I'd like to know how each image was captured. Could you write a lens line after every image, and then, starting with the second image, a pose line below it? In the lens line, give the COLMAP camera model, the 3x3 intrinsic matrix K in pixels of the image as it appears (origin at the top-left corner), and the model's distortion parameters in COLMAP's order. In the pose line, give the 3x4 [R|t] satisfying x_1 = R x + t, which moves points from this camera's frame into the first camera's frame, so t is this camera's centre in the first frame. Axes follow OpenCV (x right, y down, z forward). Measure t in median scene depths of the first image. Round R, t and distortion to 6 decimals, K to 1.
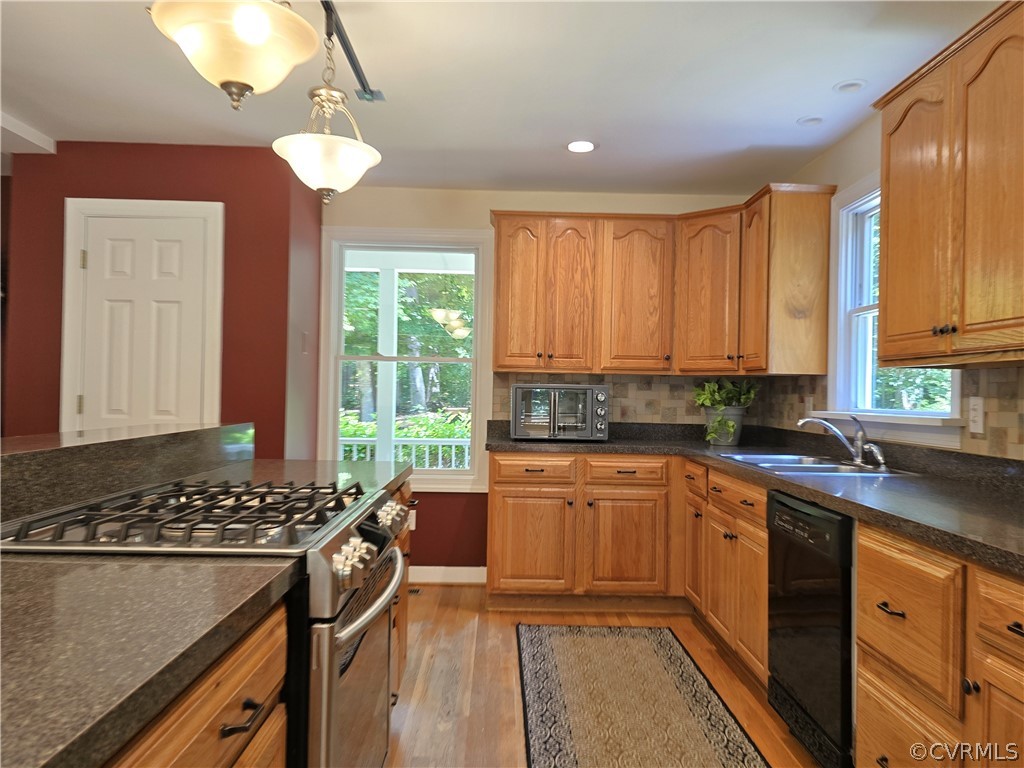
lens RADIAL K [[743.7, 0, 512.0], [0, 743.7, 384.0], [0, 0, 1]] dist [0.001918, 0.000573]
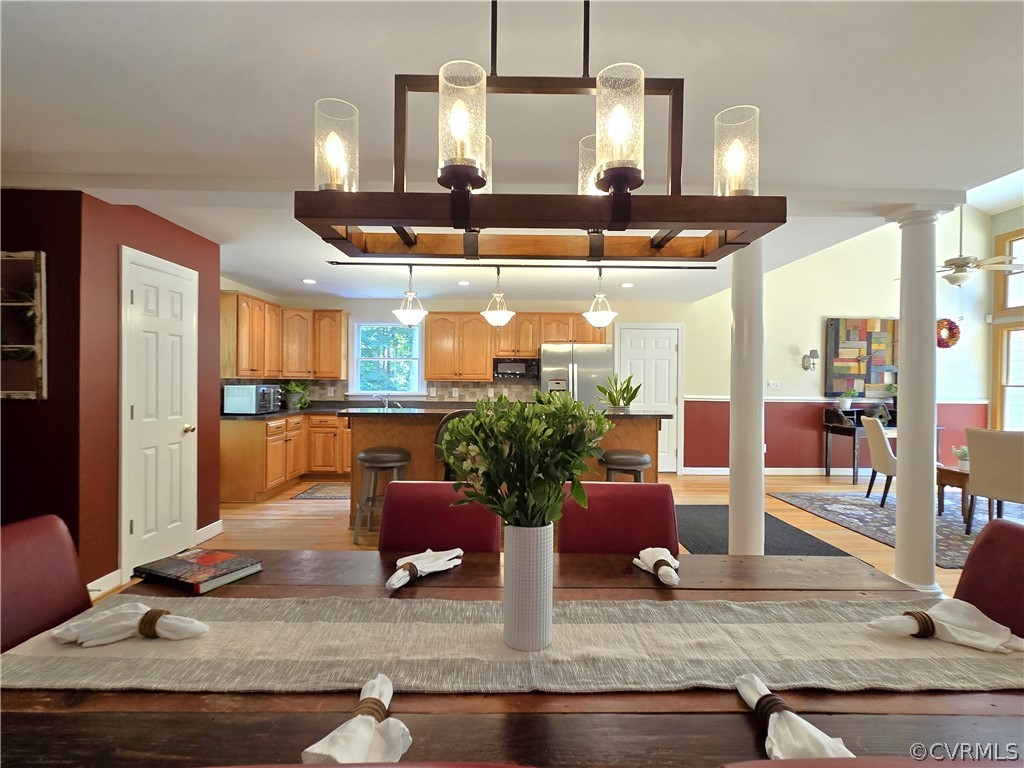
lens RADIAL K [[506.3, 0, 512.0], [0, 506.3, 384.0], [0, 0, 1]] dist [0.000065, -0.000186]
pose [[0.018649, -0.026554, 0.999473, -1.413715], [-0.018415, 0.999469, 0.026897, -0.055994], [-0.999657, -0.018906, 0.018150, 0.341957]]
